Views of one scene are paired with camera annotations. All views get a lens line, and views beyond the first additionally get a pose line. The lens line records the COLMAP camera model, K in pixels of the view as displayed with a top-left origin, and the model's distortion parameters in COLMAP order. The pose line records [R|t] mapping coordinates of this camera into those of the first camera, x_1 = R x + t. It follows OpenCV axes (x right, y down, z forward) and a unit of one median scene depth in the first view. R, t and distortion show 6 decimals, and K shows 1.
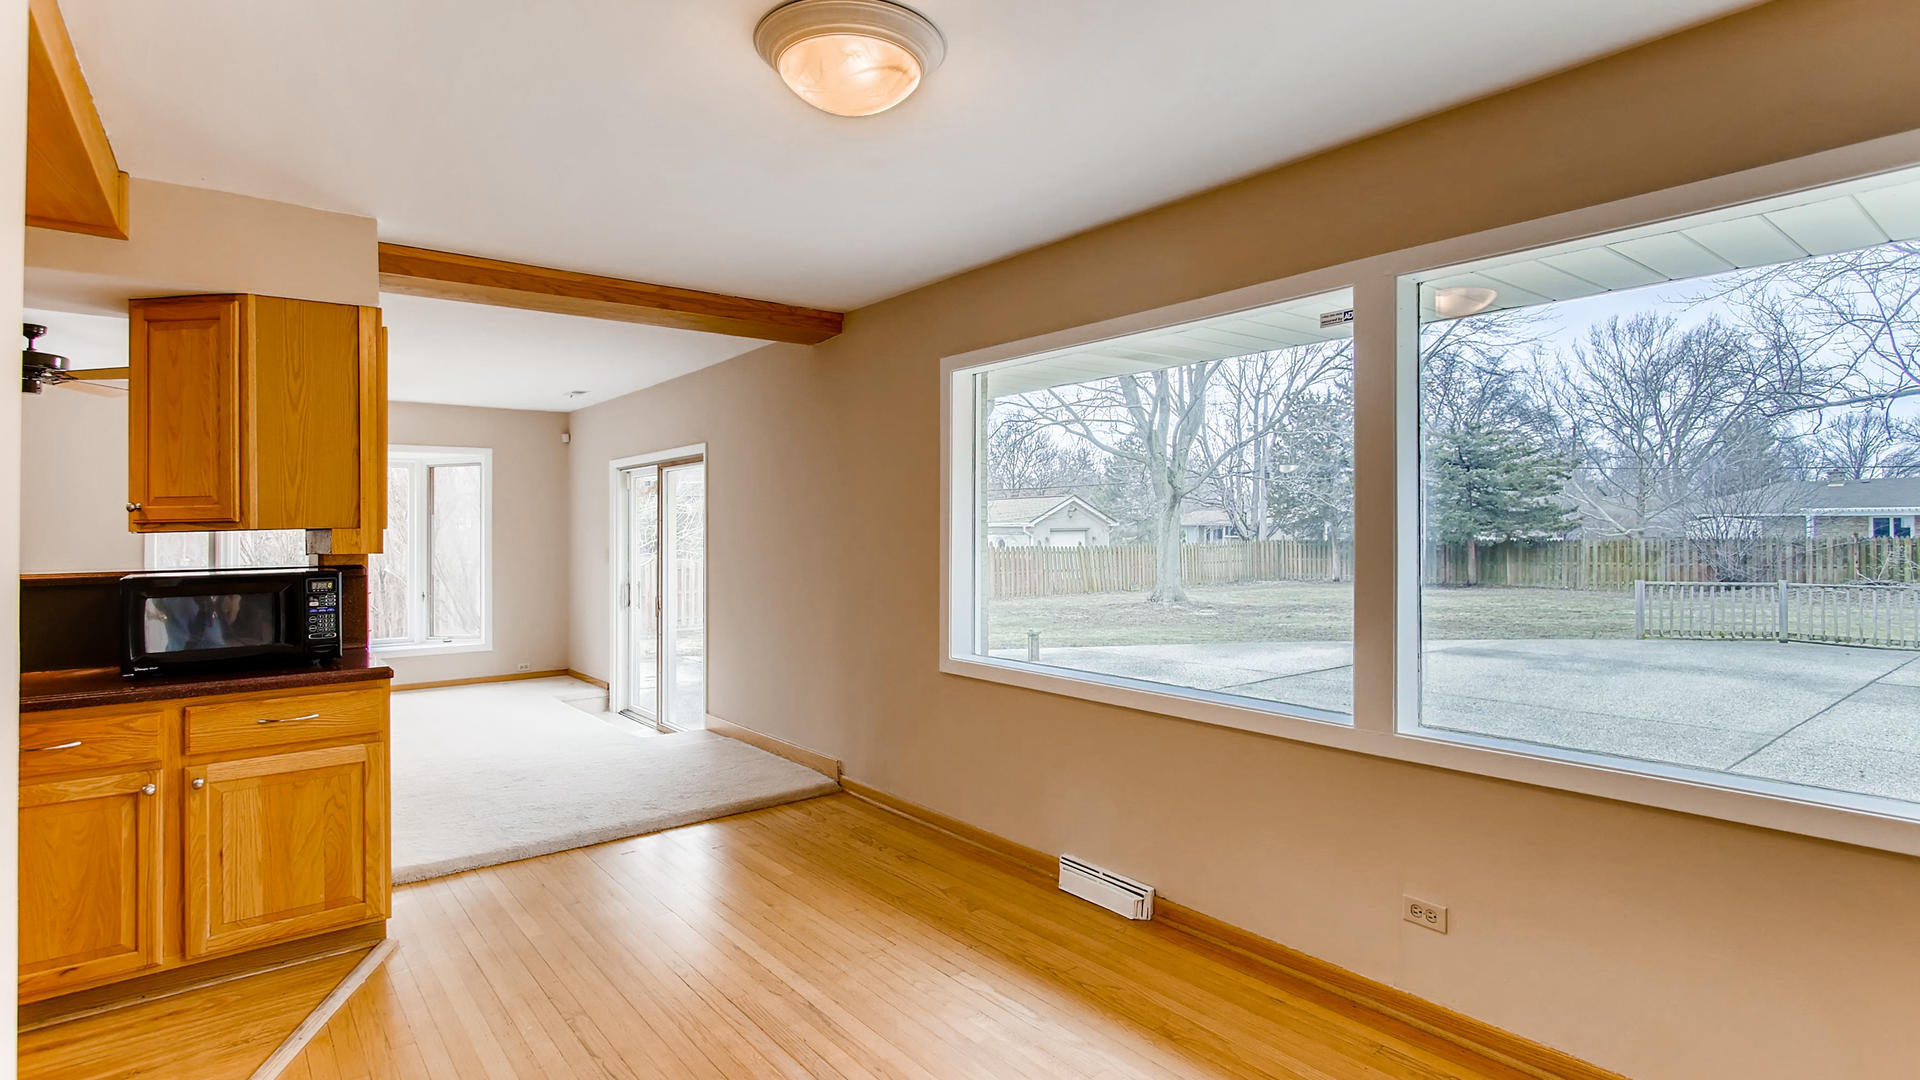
lens RADIAL K [[933.3, 0, 927.4], [0, 933.3, 523.2], [0, 0, 1]] dist [-0.002241, -0.000006]
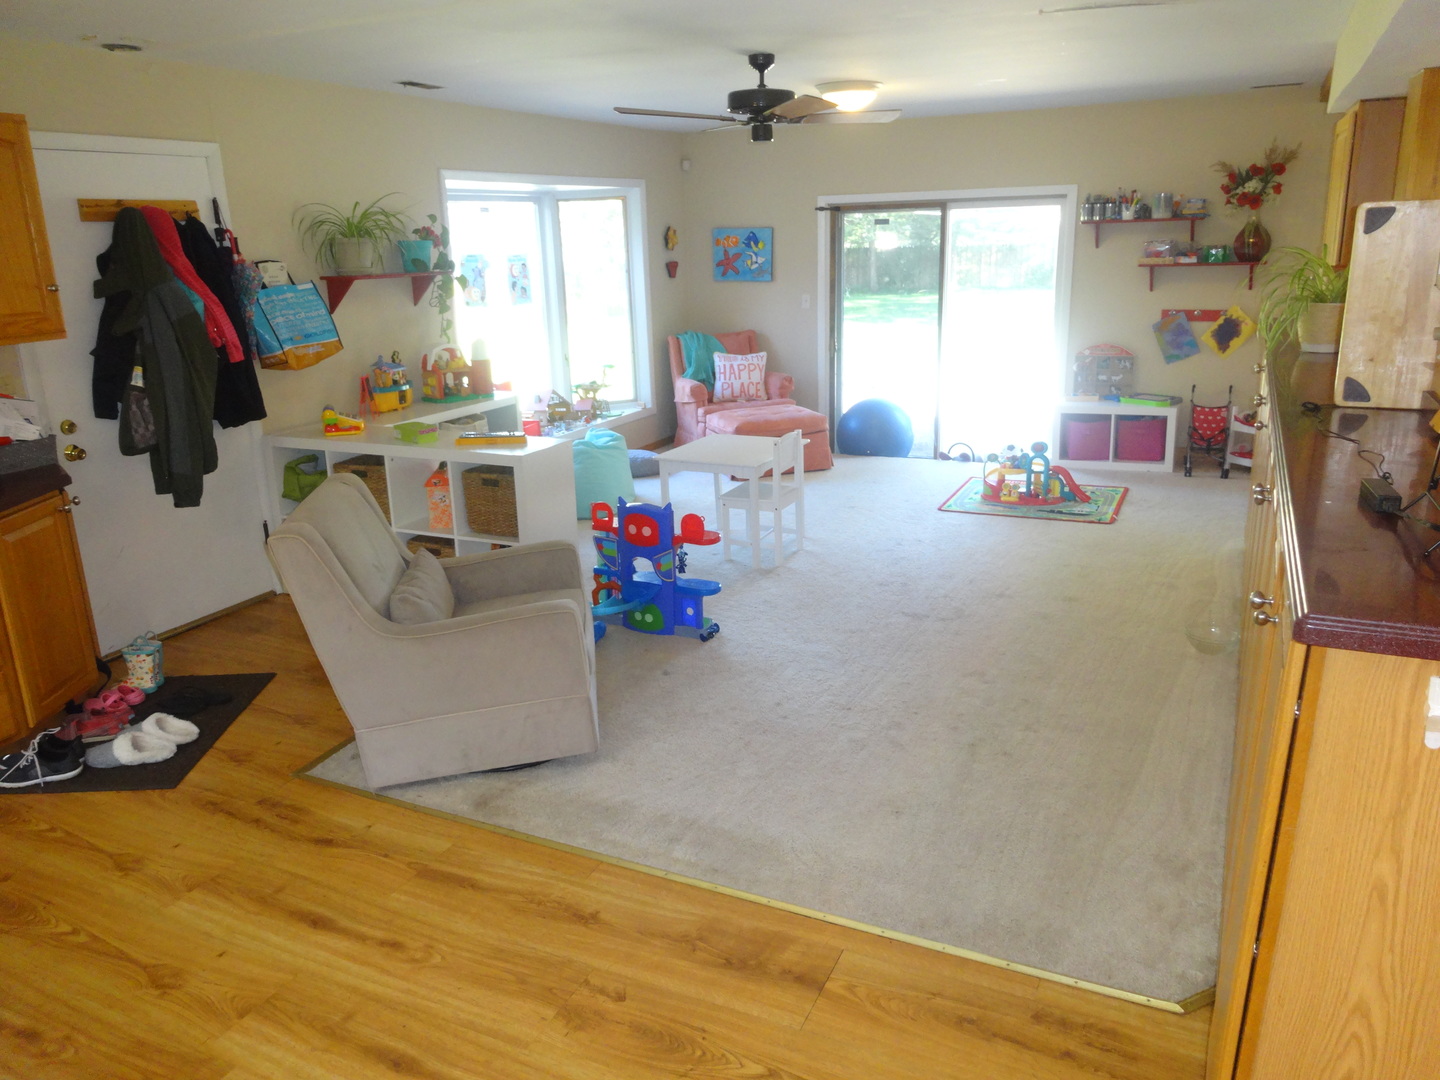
lens RADIAL K [[1060.9, 0, 720.0], [0, 1060.9, 540.0], [0, 0, 1]] dist [-0.002907, -0.002772]
pose [[0.892237, -0.145617, 0.427444, -0.902795], [0.020200, 0.958503, 0.284367, -0.040678], [-0.451115, -0.245089, 0.858153, 0.055849]]
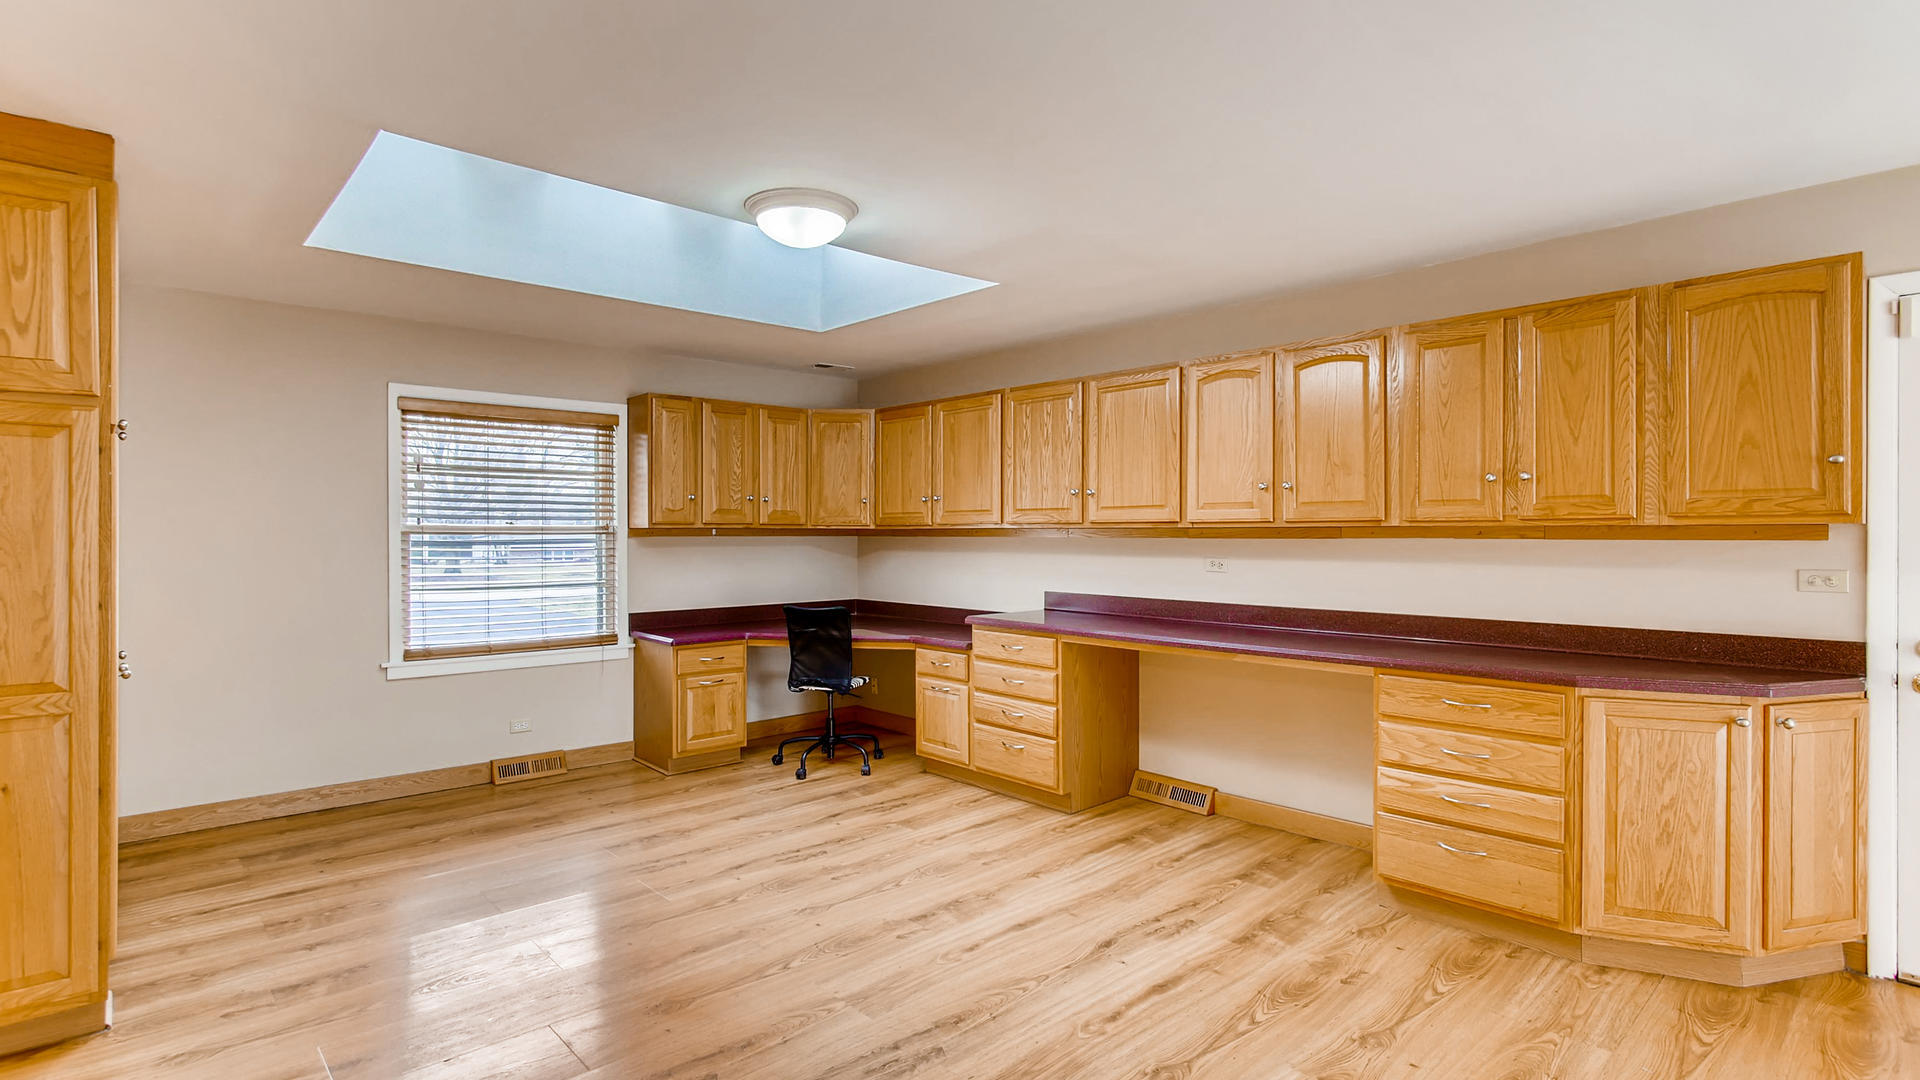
lens RADIAL K [[935.3, 0, 950.9], [0, 935.3, 534.7], [0, 0, 1]] dist [0.001569, 0.000687]
pose [[0.088758, 0.006728, -0.996030, -0.646084], [0.008257, 0.999938, 0.007490, 0.001538], [0.996019, -0.008889, 0.088697, 0.284447]]
